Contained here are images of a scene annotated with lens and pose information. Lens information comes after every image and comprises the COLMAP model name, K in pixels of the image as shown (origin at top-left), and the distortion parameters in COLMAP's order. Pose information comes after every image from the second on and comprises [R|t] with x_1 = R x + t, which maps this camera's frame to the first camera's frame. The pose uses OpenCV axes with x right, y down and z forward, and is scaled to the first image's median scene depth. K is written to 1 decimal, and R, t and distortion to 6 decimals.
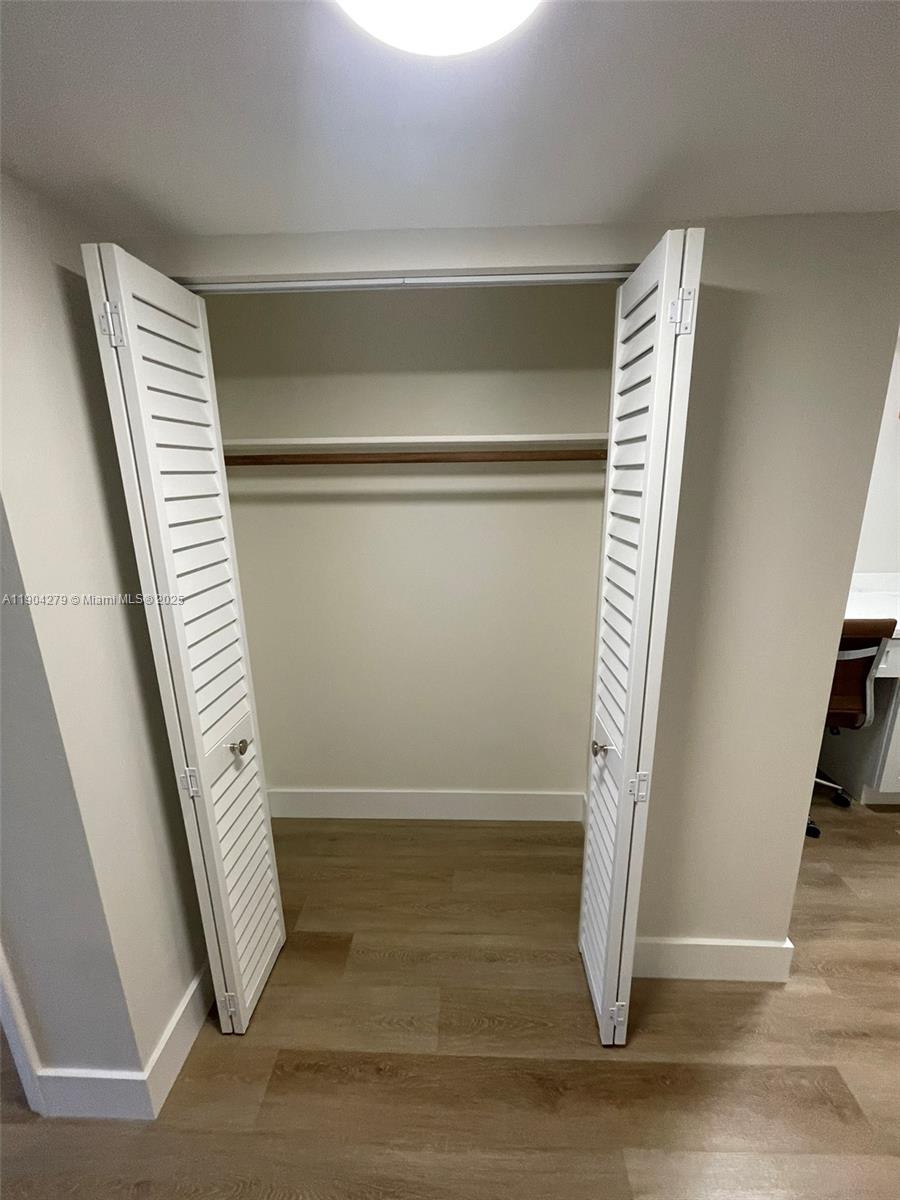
lens RADIAL K [[483.7, 0, 445.4], [0, 483.7, 601.0], [0, 0, 1]] dist [-0.004868, 0.000954]
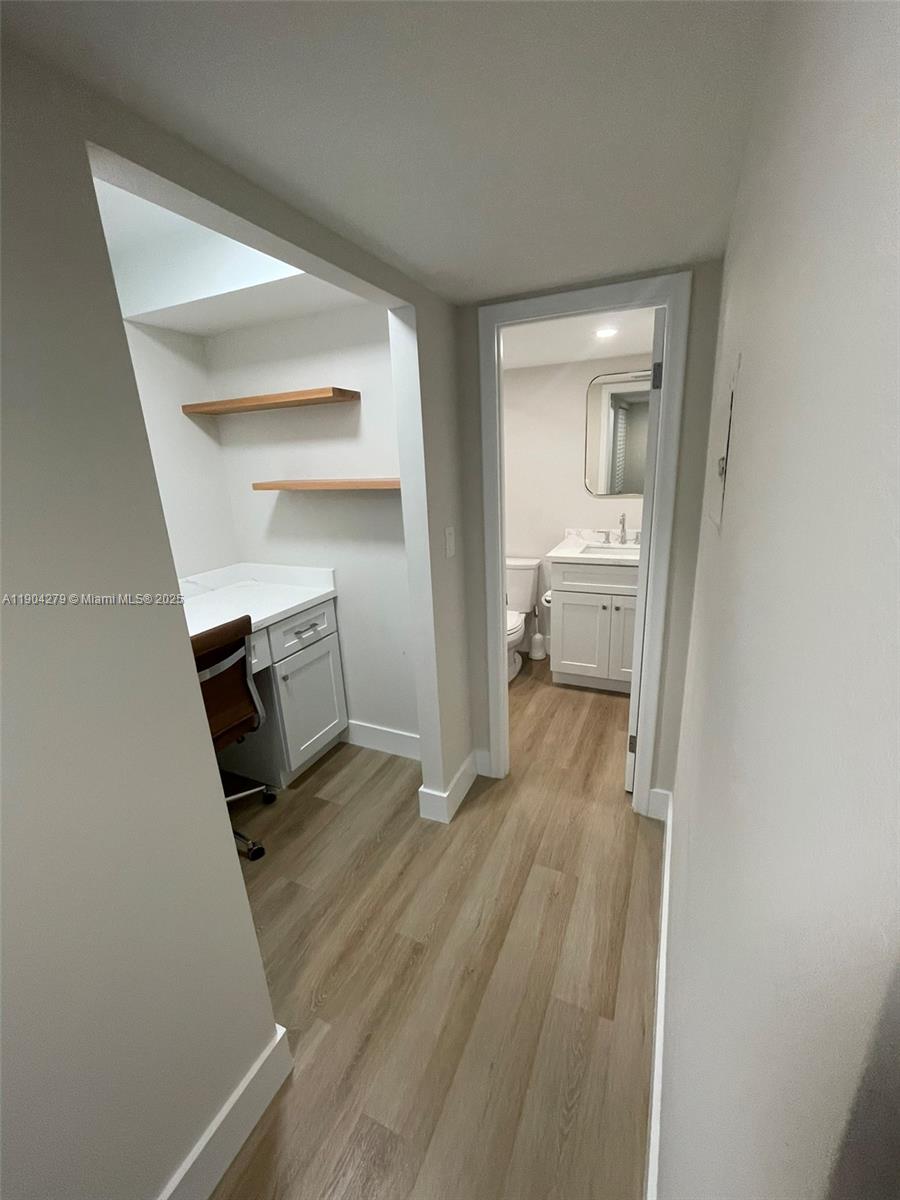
lens RADIAL K [[483.7, 0, 462.6], [0, 483.7, 599.6], [0, 0, 1]] dist [-0.004868, 0.000954]
pose [[0.360684, -0.250109, 0.898528, 0.227183], [0.260866, 0.951978, 0.160271, -0.041812], [-0.895464, 0.176588, 0.408608, 0.212860]]
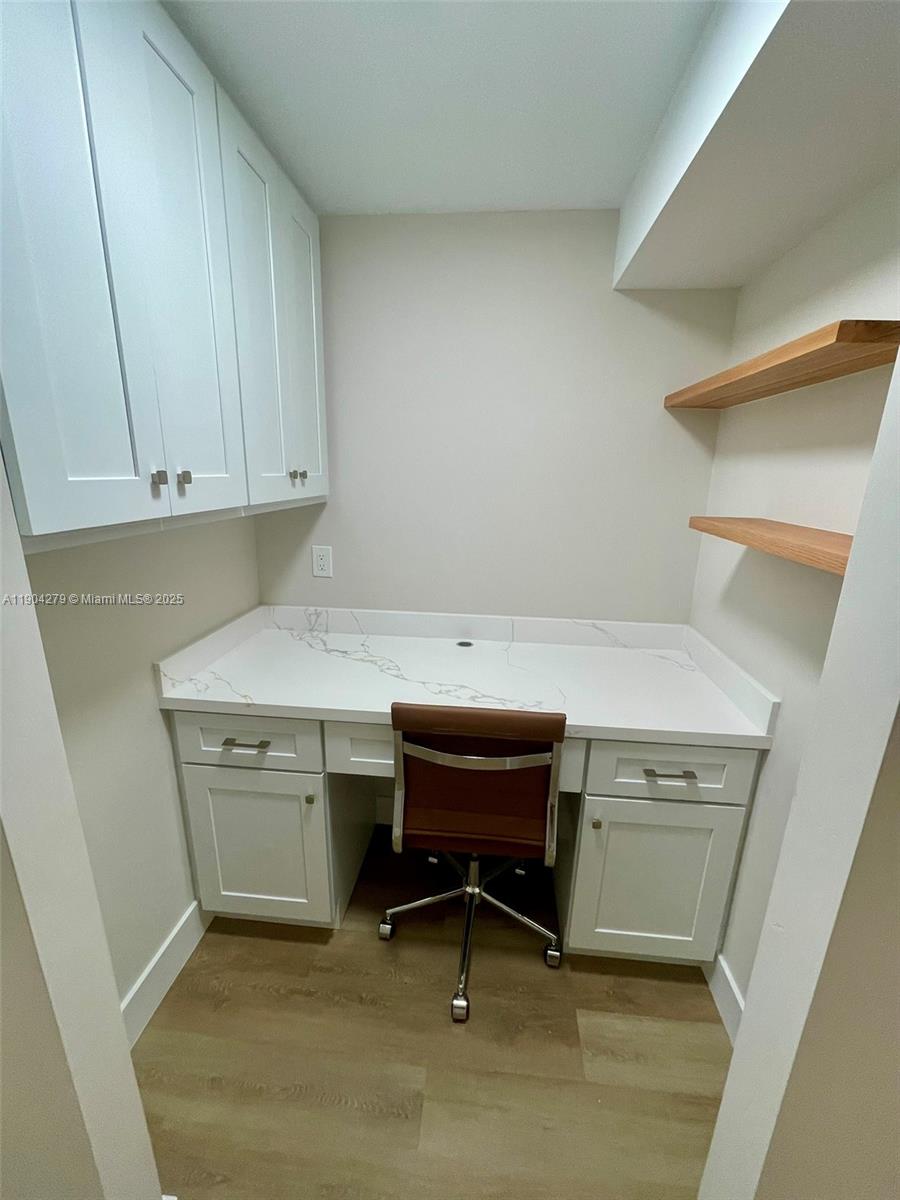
lens RADIAL K [[483.7, 0, 446.0], [0, 483.7, 598.5], [0, 0, 1]] dist [-0.004868, 0.000954]
pose [[0.997277, 0.052335, -0.051954, 0.925412], [-0.051758, 0.998583, 0.012393, -0.134560], [0.052529, -0.009671, 0.998573, 0.376346]]
